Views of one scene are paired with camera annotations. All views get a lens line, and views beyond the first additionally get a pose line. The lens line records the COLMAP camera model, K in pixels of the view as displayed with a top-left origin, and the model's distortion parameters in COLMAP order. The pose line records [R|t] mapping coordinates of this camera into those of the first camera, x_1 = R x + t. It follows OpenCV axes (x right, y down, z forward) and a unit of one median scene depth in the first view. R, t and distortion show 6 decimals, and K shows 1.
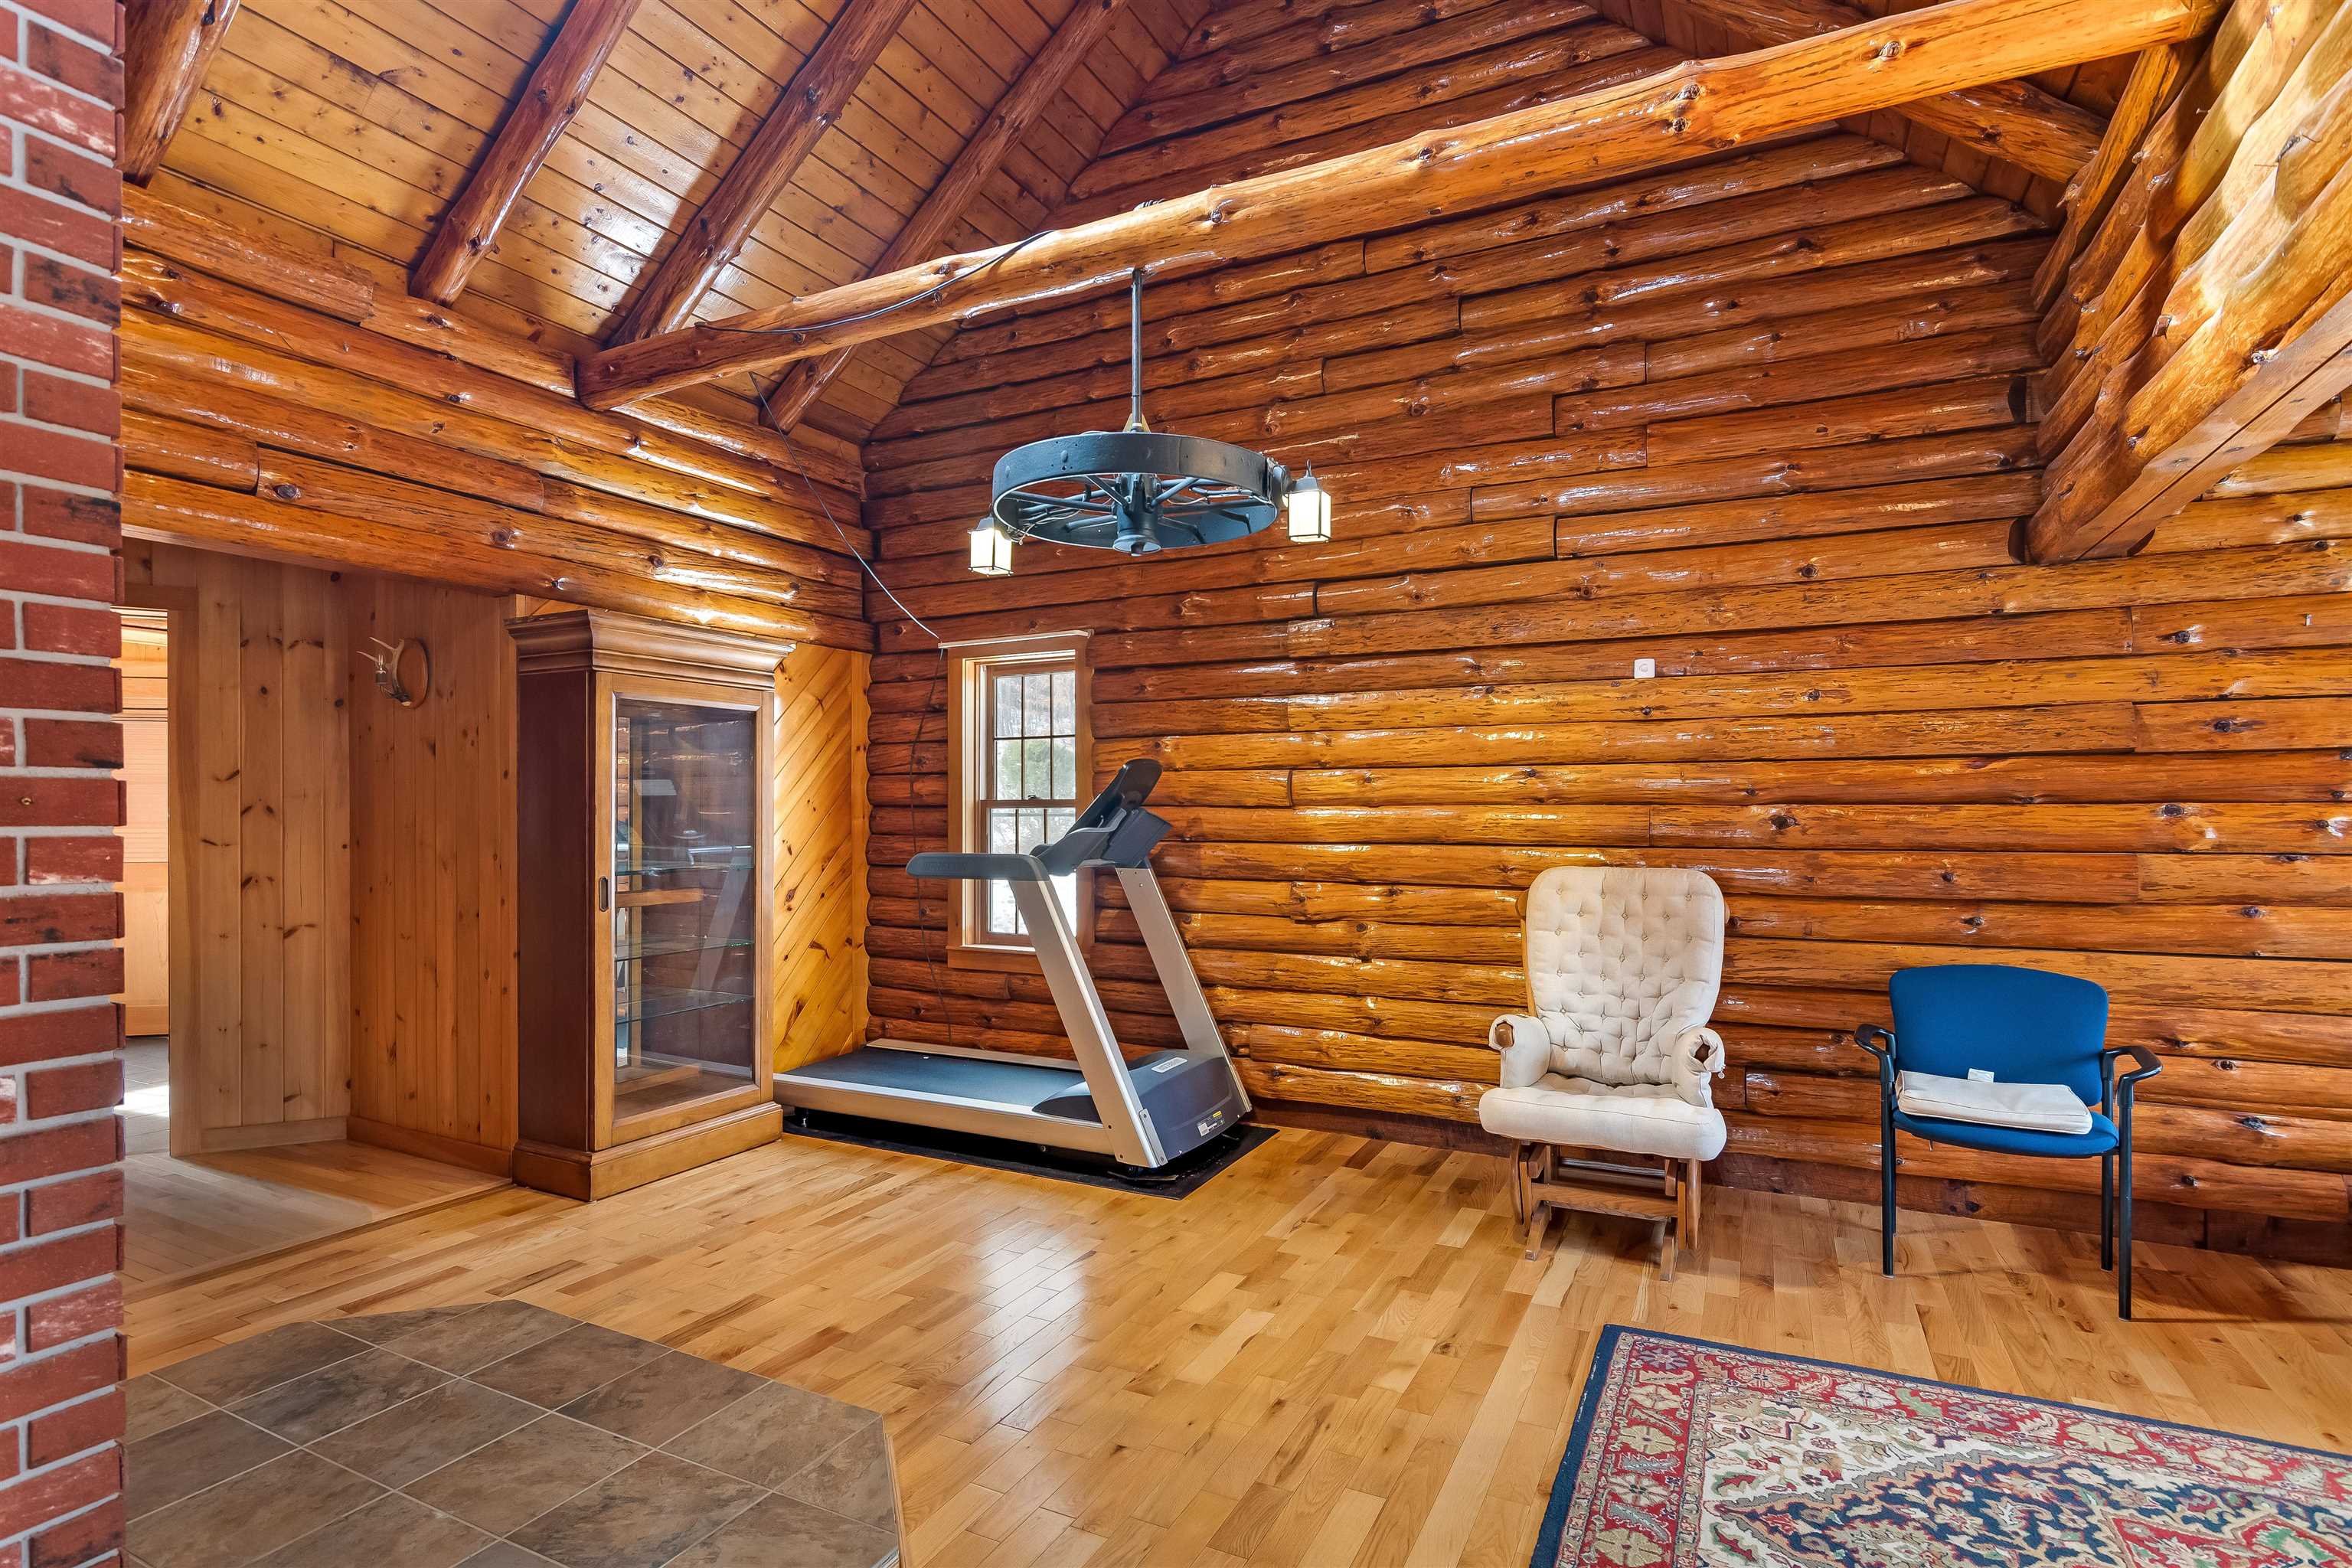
lens RADIAL K [[1148.5, 0, 1156.1], [0, 1148.5, 813.5], [0, 0, 1]] dist [-0.002755, -0.001707]
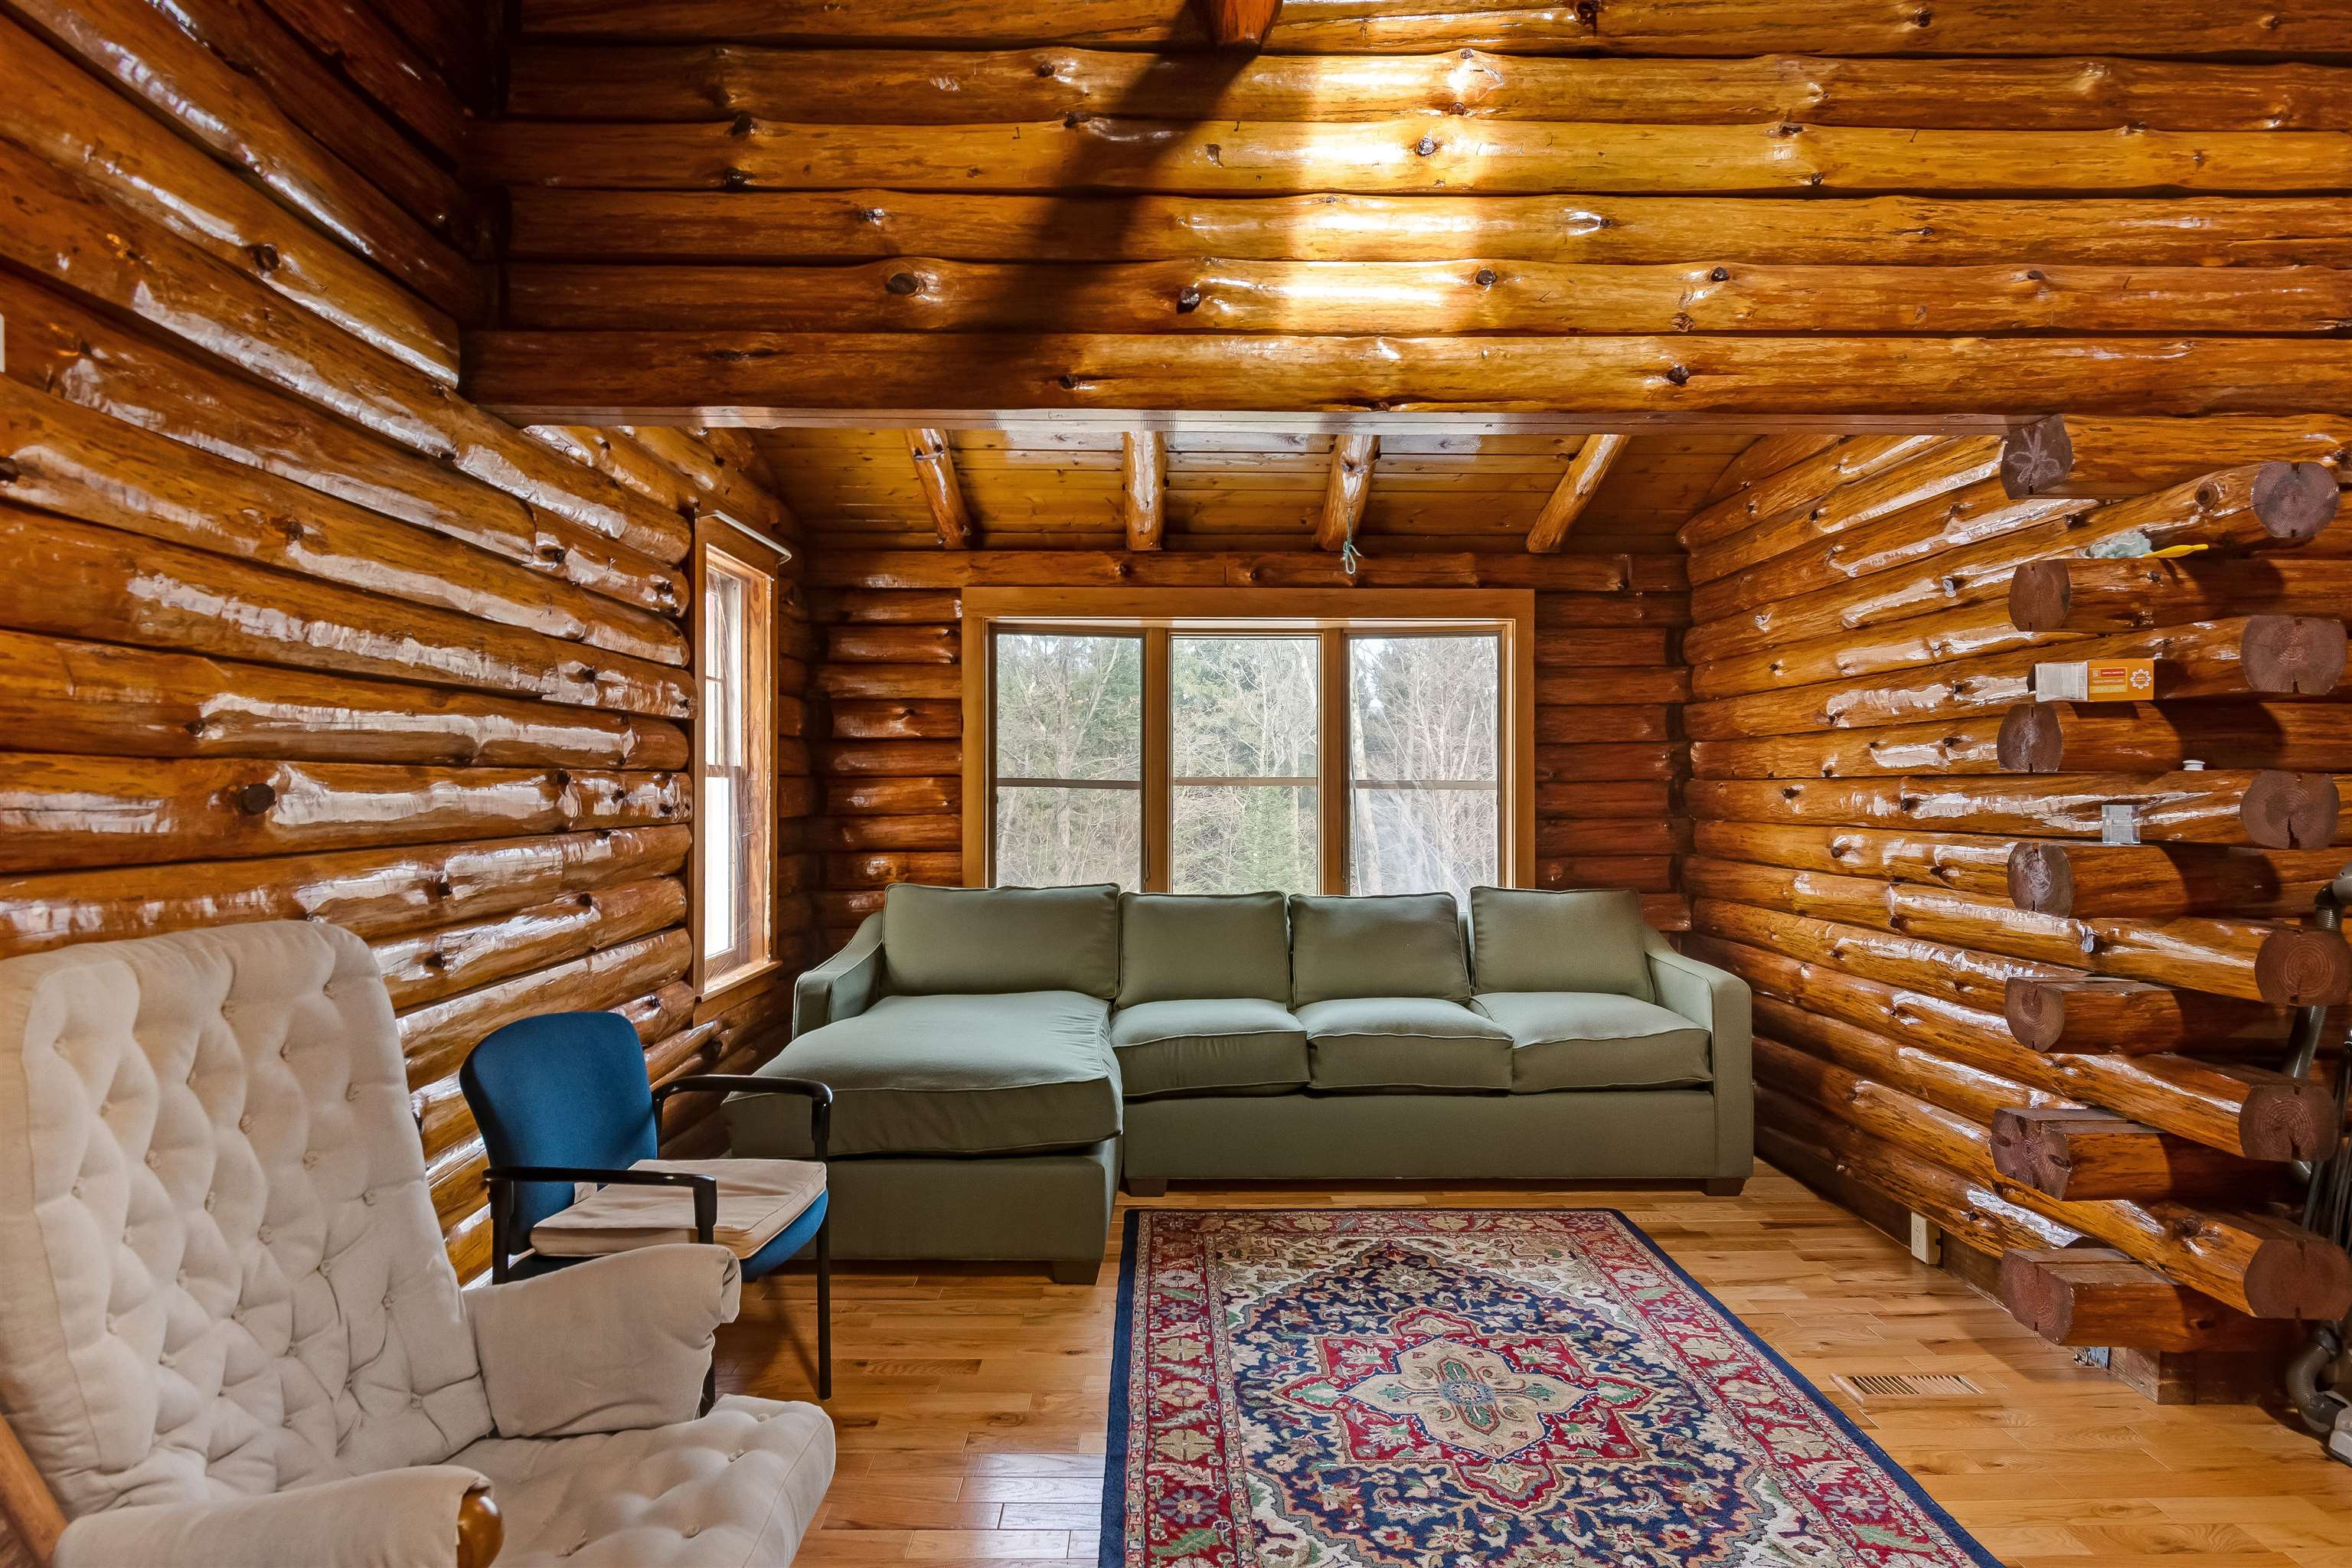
lens RADIAL K [[1287.3, 0, 1178.7], [0, 1287.3, 783.5], [0, 0, 1]] dist [-0.001743, -0.001383]
pose [[-0.471947, 0.003969, 0.881618, -0.068218], [0.001000, 0.999992, -0.003966, 0.004493], [-0.881627, -0.000991, -0.471947, 0.977522]]
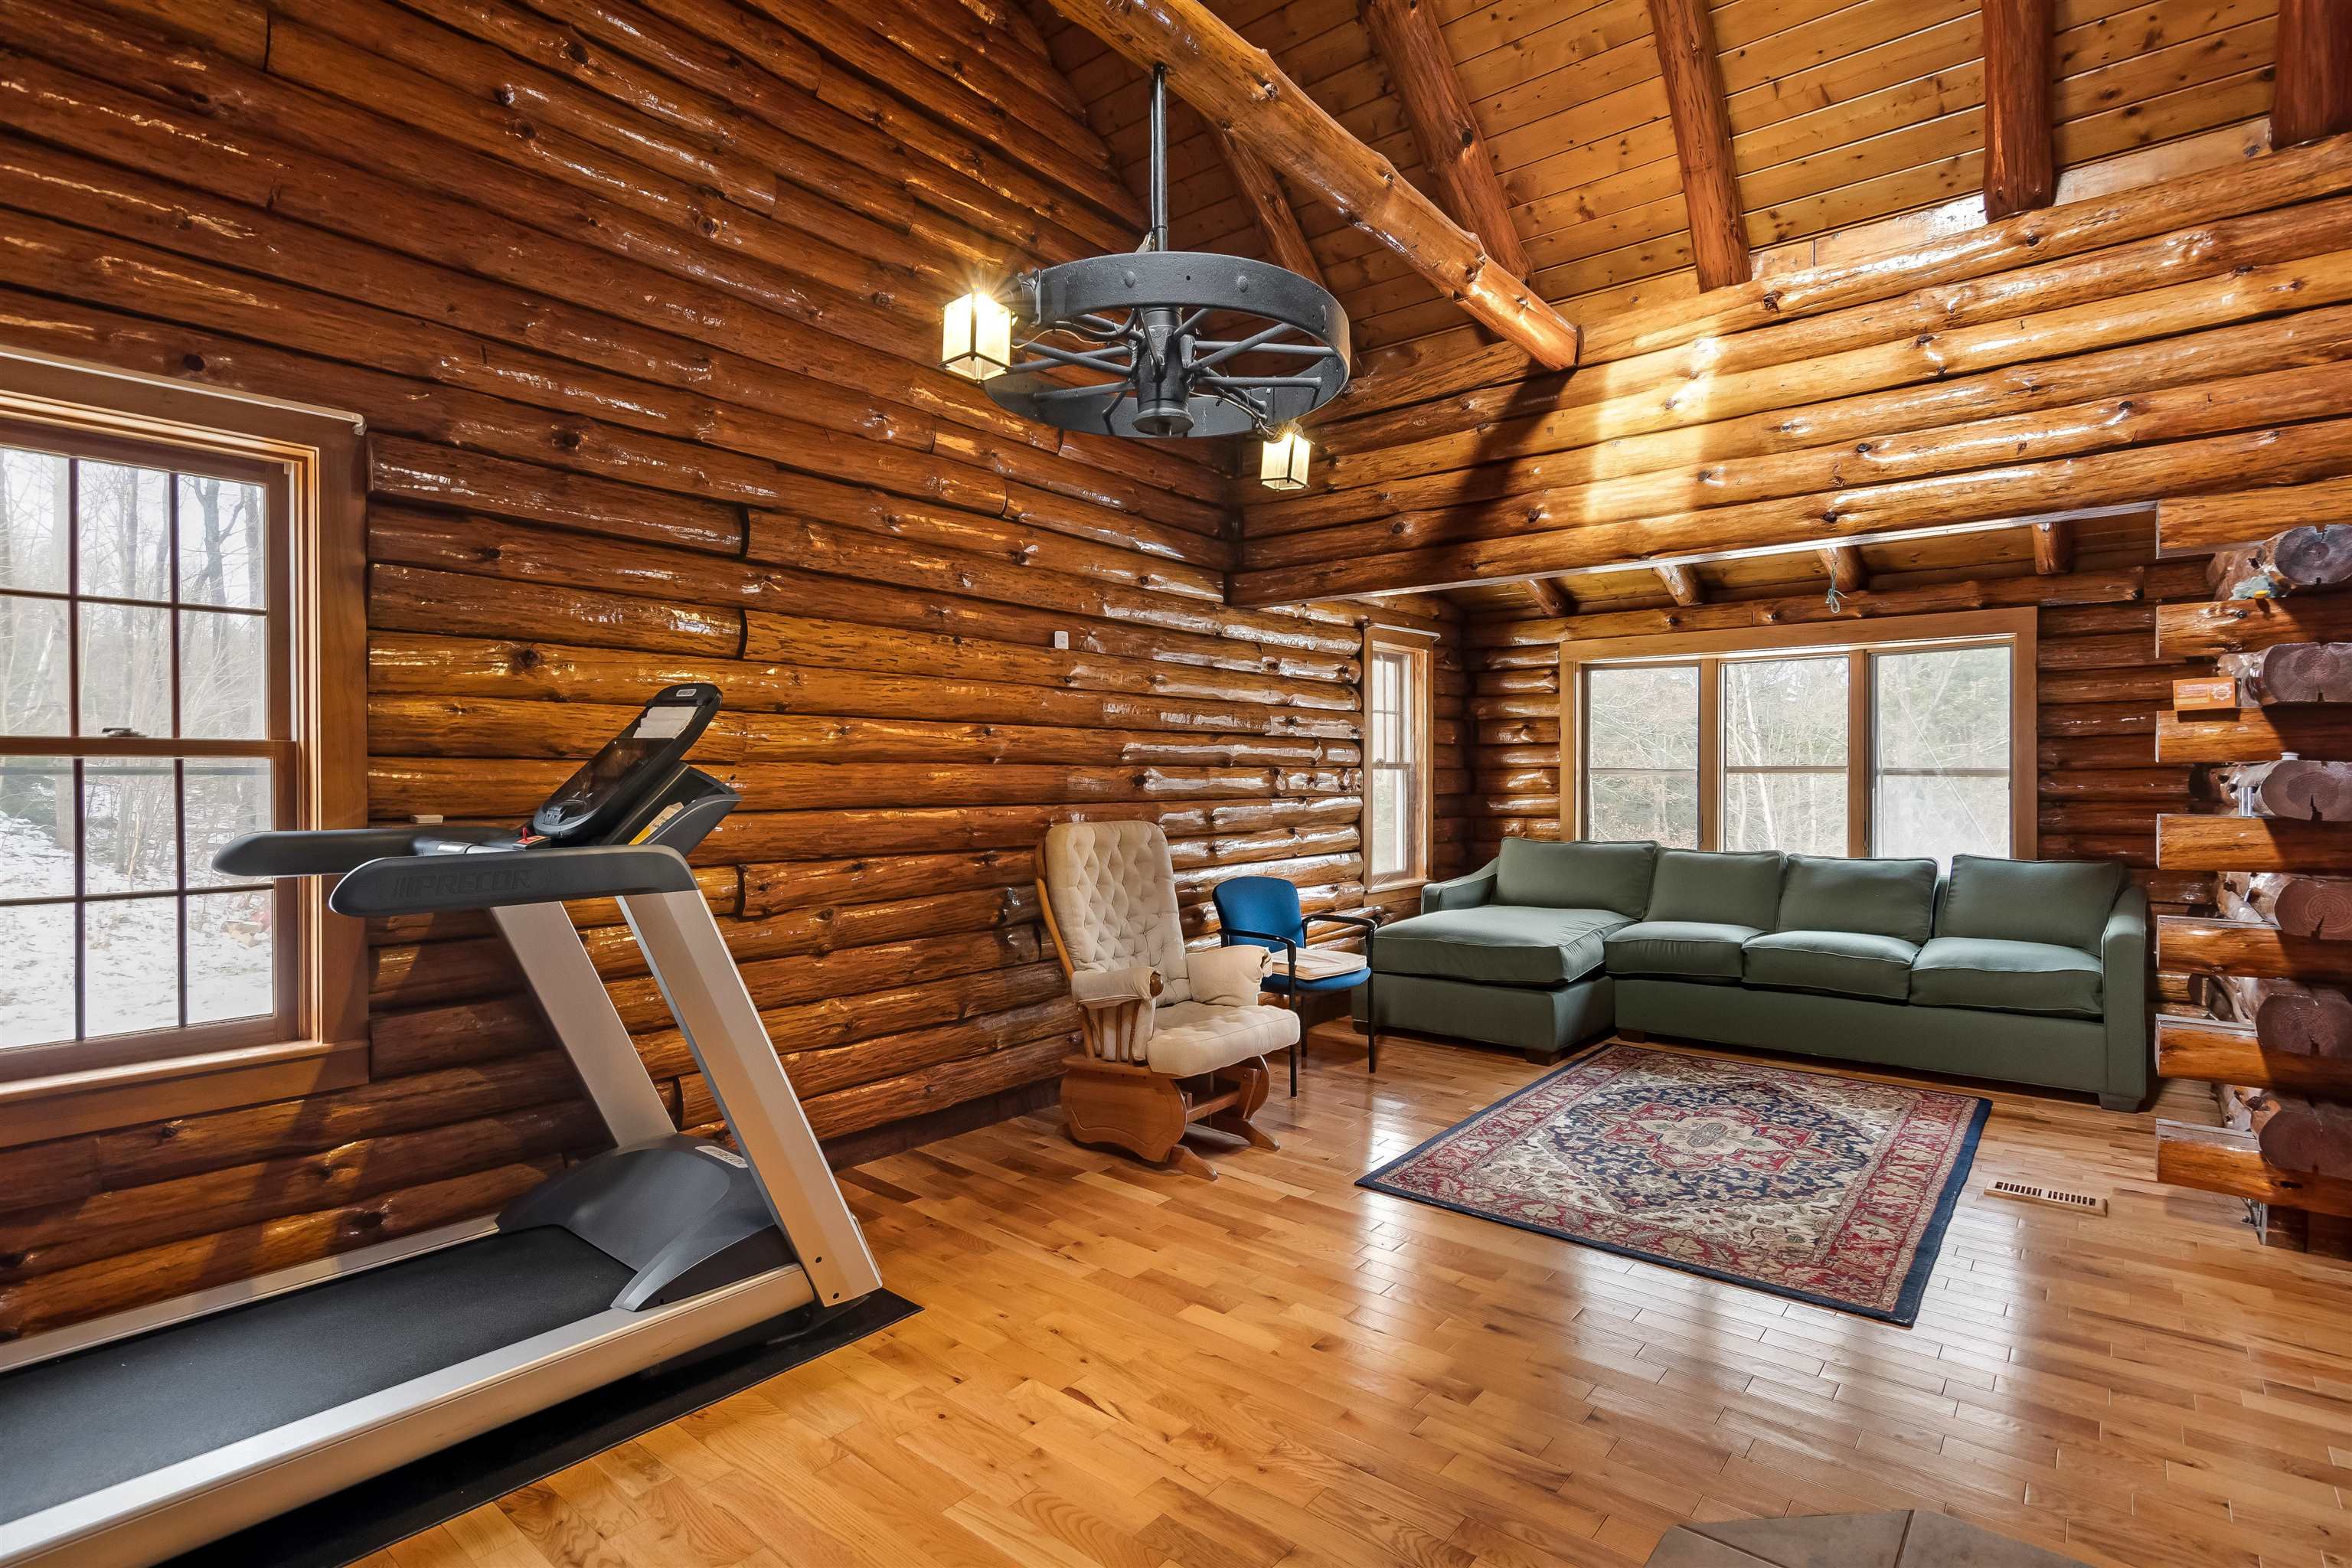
lens RADIAL K [[1148.5, 0, 1158.9], [0, 1148.5, 790.2], [0, 0, 1]] dist [-0.002755, -0.001707]
pose [[0.217947, -0.010121, 0.975908, -0.694421], [0.002291, 0.999949, 0.009859, 0.006622], [-0.975958, 0.000087, 0.217959, 0.756231]]
